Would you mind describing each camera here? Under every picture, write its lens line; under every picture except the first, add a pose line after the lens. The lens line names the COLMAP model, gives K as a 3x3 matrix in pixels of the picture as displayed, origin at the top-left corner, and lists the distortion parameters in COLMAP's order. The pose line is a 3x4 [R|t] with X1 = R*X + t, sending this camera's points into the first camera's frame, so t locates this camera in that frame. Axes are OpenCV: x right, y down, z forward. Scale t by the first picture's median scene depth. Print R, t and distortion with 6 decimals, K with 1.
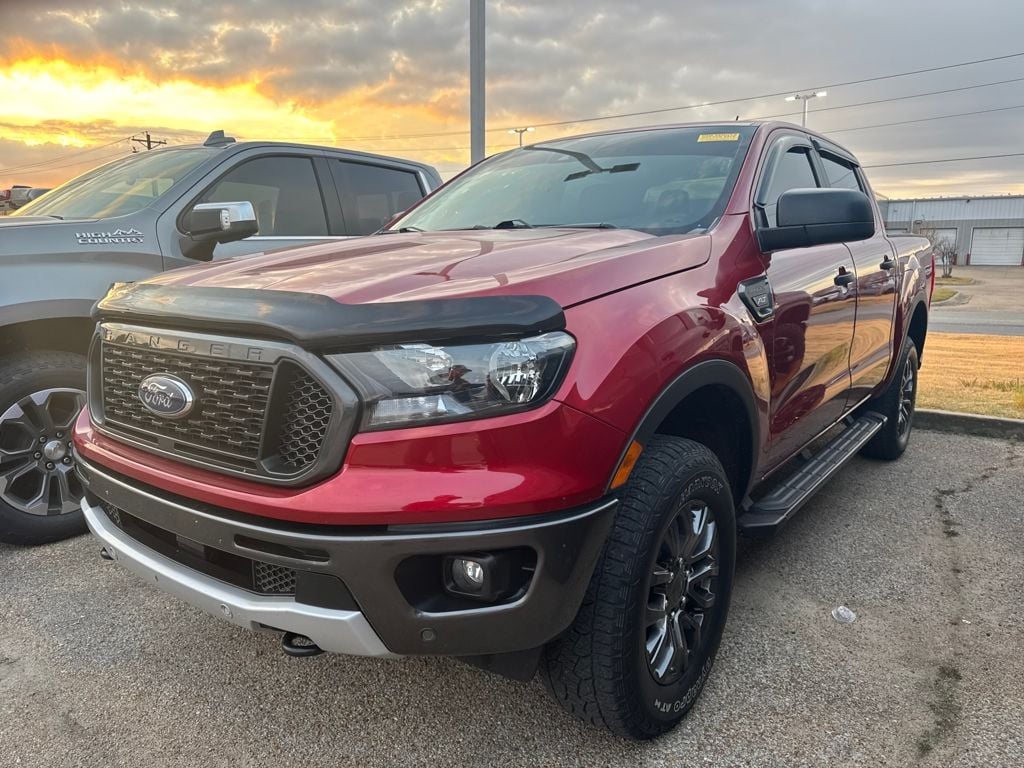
lens RADIAL K [[746.8, 0, 504.0], [0, 746.8, 378.7], [0, 0, 1]] dist [0.032723, -0.009148]
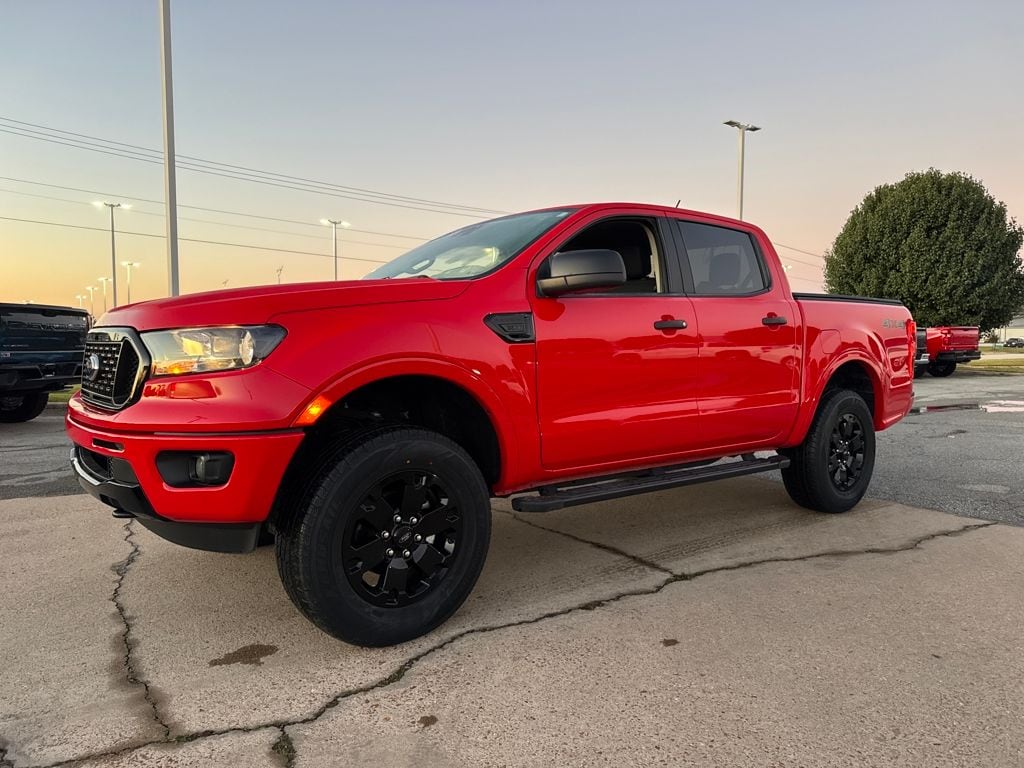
lens RADIAL K [[746.8, 0, 515.6], [0, 746.8, 378.2], [0, 0, 1]] dist [0.032723, -0.009148]
pose [[0.966806, 0.028514, -0.253916, 0.968116], [-0.059204, 0.991708, -0.114058, 0.197897], [0.248558, 0.125305, 0.960478, -0.415136]]
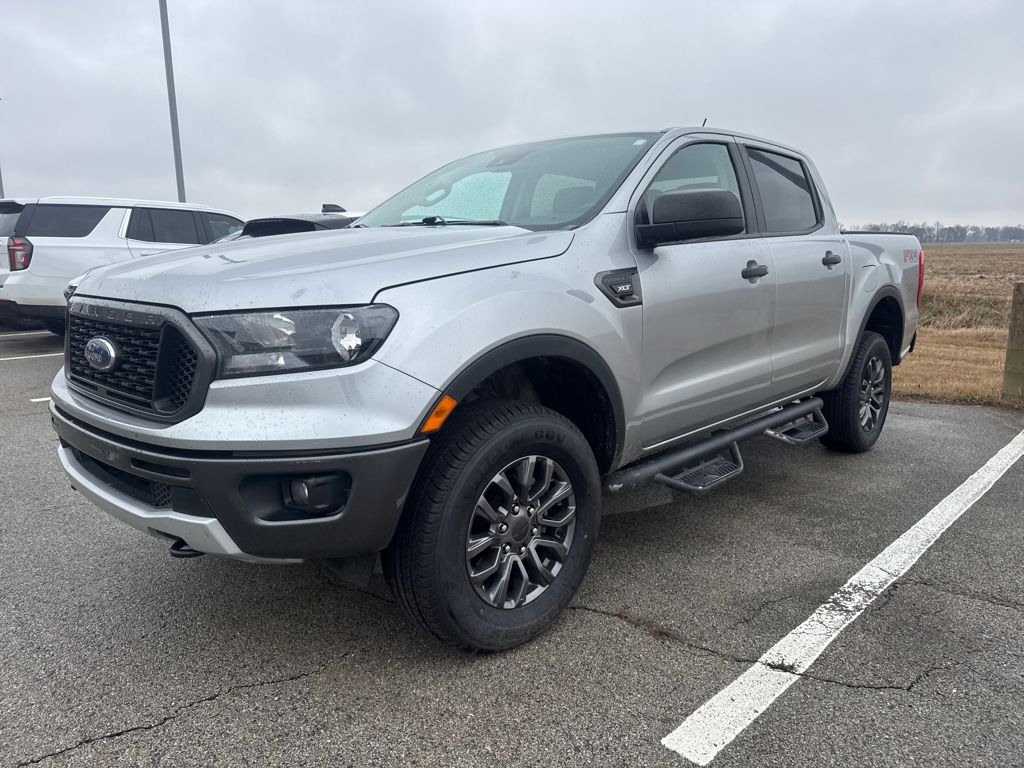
lens RADIAL K [[746.8, 0, 513.4], [0, 746.8, 387.8], [0, 0, 1]] dist [0.032723, -0.009148]
pose [[0.994644, 0.024886, -0.100324, 0.406528], [-0.023785, 0.999643, 0.012153, 0.053001], [0.100591, -0.009702, 0.994881, -0.219282]]
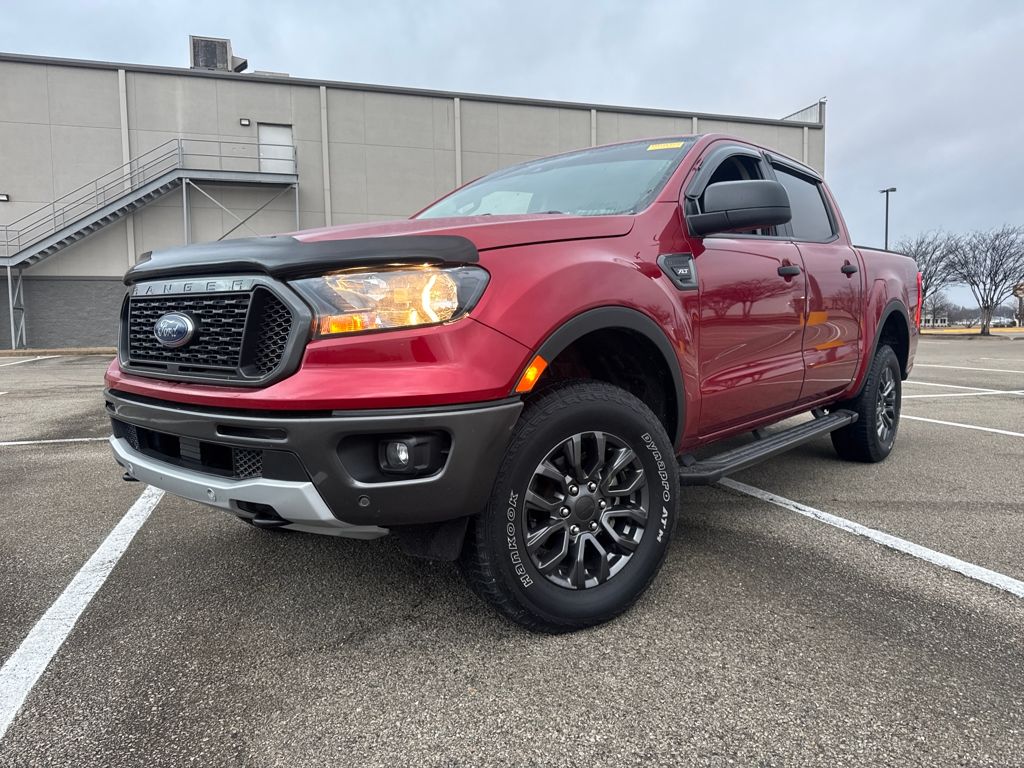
lens RADIAL K [[746.8, 0, 511.3], [0, 746.8, 383.9], [0, 0, 1]] dist [0.032723, -0.009148]
pose [[0.998271, 0.002595, -0.058718, 0.200891], [-0.006664, 0.997579, -0.069218, 0.211477], [0.058396, 0.069490, 0.995872, -0.226451]]
